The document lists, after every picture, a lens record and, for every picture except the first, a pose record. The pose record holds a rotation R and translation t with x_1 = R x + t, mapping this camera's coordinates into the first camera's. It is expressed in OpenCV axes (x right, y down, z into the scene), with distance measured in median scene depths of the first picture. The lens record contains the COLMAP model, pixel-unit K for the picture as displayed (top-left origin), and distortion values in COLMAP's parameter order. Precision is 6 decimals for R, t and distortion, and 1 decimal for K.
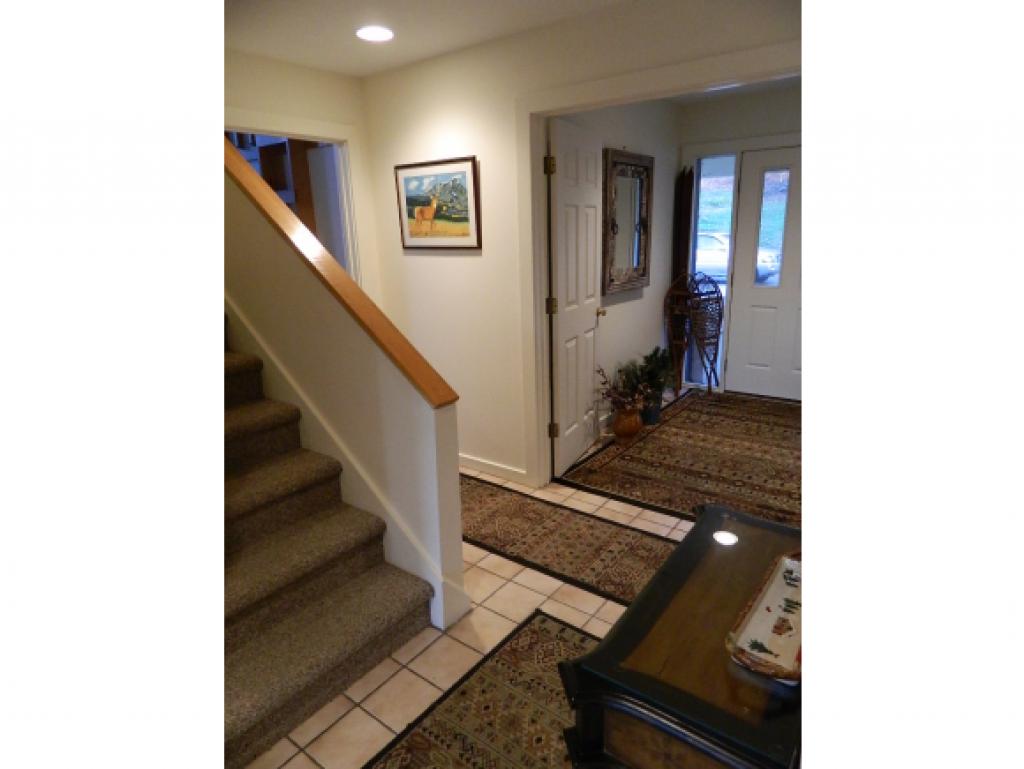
lens RADIAL K [[566.0, 0, 512.7], [0, 566.0, 383.7], [0, 0, 1]] dist [-0.001849, -0.000500]
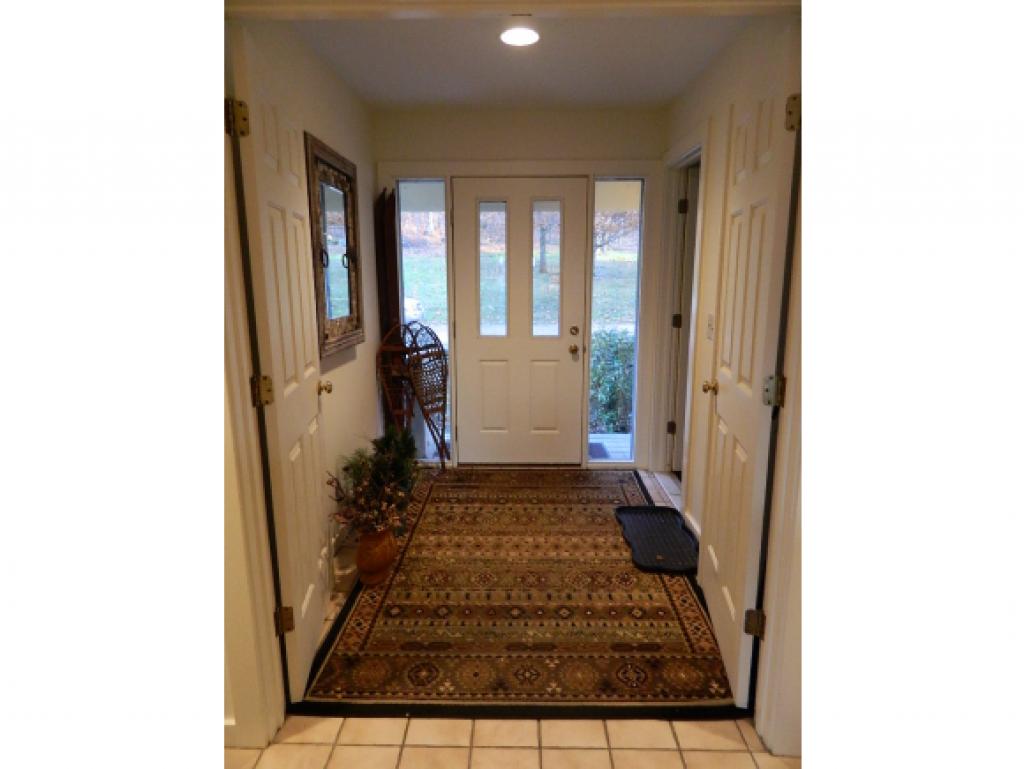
lens RADIAL K [[566.0, 0, 510.4], [0, 566.0, 388.1], [0, 0, 1]] dist [-0.001849, -0.000500]
pose [[0.809956, -0.087356, 0.579949, -0.036327], [0.132093, 0.990610, -0.035268, -0.071976], [-0.571422, 0.105173, 0.813889, 0.350818]]
